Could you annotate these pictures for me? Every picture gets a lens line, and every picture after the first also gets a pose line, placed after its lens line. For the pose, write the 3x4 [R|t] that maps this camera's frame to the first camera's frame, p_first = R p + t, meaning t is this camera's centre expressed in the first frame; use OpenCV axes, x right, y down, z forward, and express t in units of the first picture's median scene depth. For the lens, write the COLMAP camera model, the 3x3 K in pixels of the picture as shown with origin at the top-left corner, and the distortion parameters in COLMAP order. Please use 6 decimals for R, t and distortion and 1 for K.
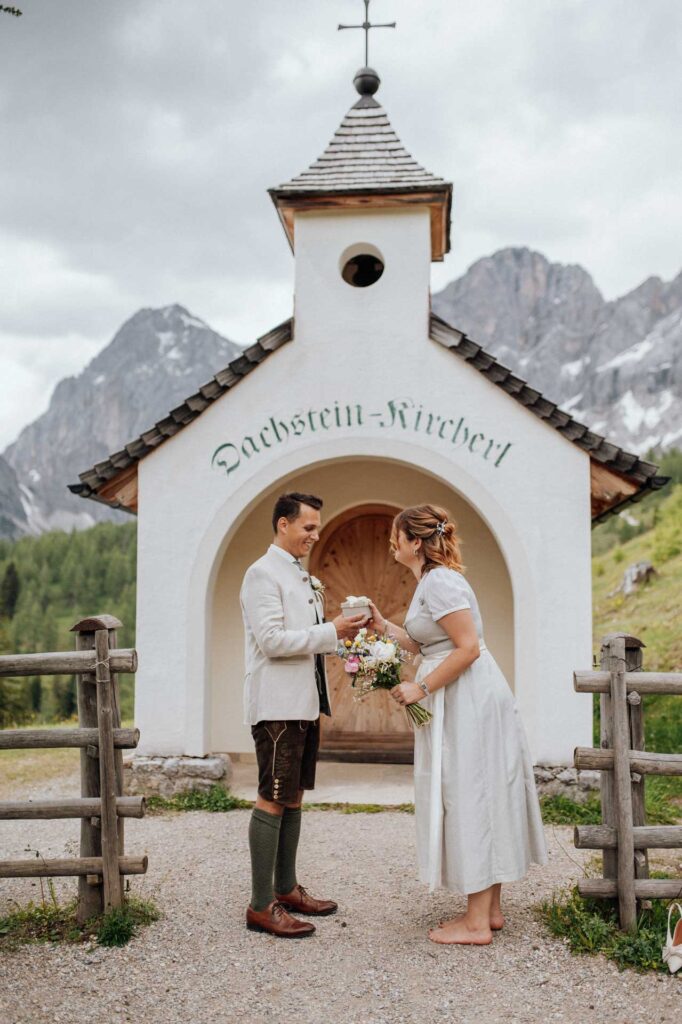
lens RADIAL K [[975.1, 0, 342.0], [0, 975.1, 537.7], [0, 0, 1]] dist [-0.133947, 0.189340]
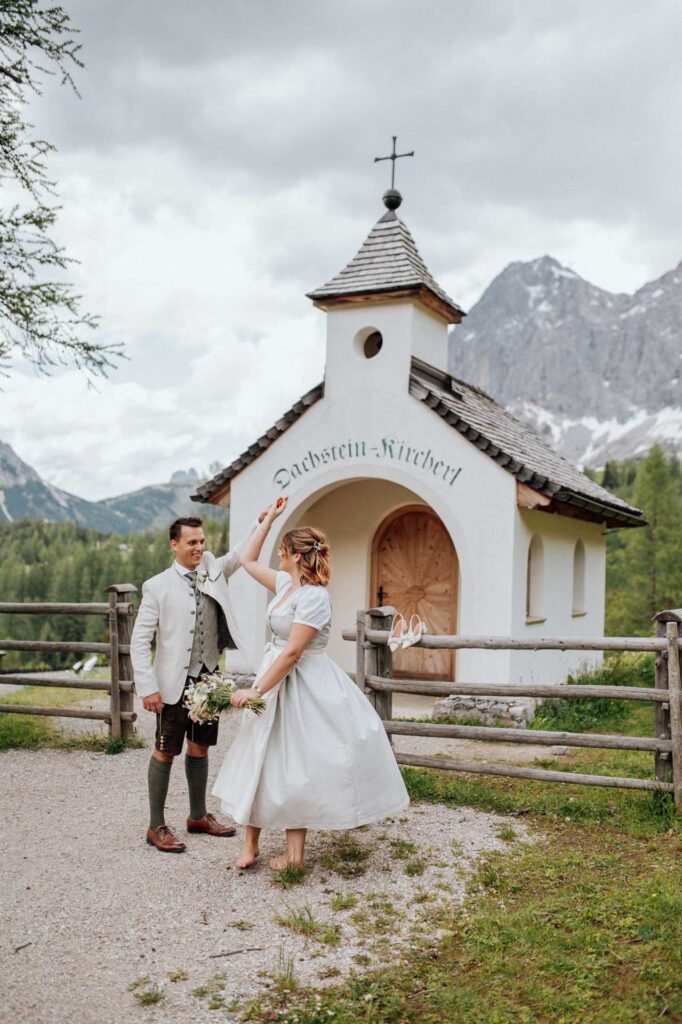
lens RADIAL K [[975.1, 0, 342.0], [0, 975.1, 537.7], [0, 0, 1]] dist [-0.133947, 0.189340]
pose [[0.931069, 0.016950, -0.364449, 0.515332], [-0.000826, 0.999016, 0.044353, -0.058004], [0.364842, -0.040994, 0.930166, -0.362403]]
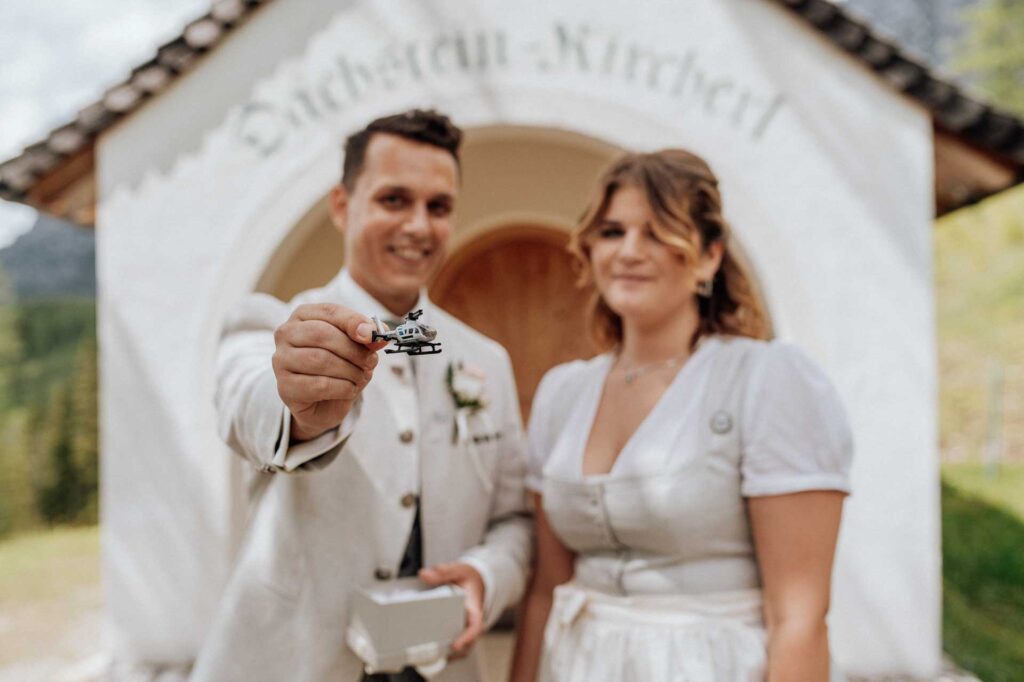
lens RADIAL K [[975.1, 0, 494.9], [0, 975.1, 340.6], [0, 0, 1]] dist [-0.133947, 0.189340]
pose [[0.999735, -0.009825, 0.020824, 0.001003], [0.008822, 0.998823, 0.047702, 0.011121], [-0.021268, -0.047505, 0.998645, 0.451462]]
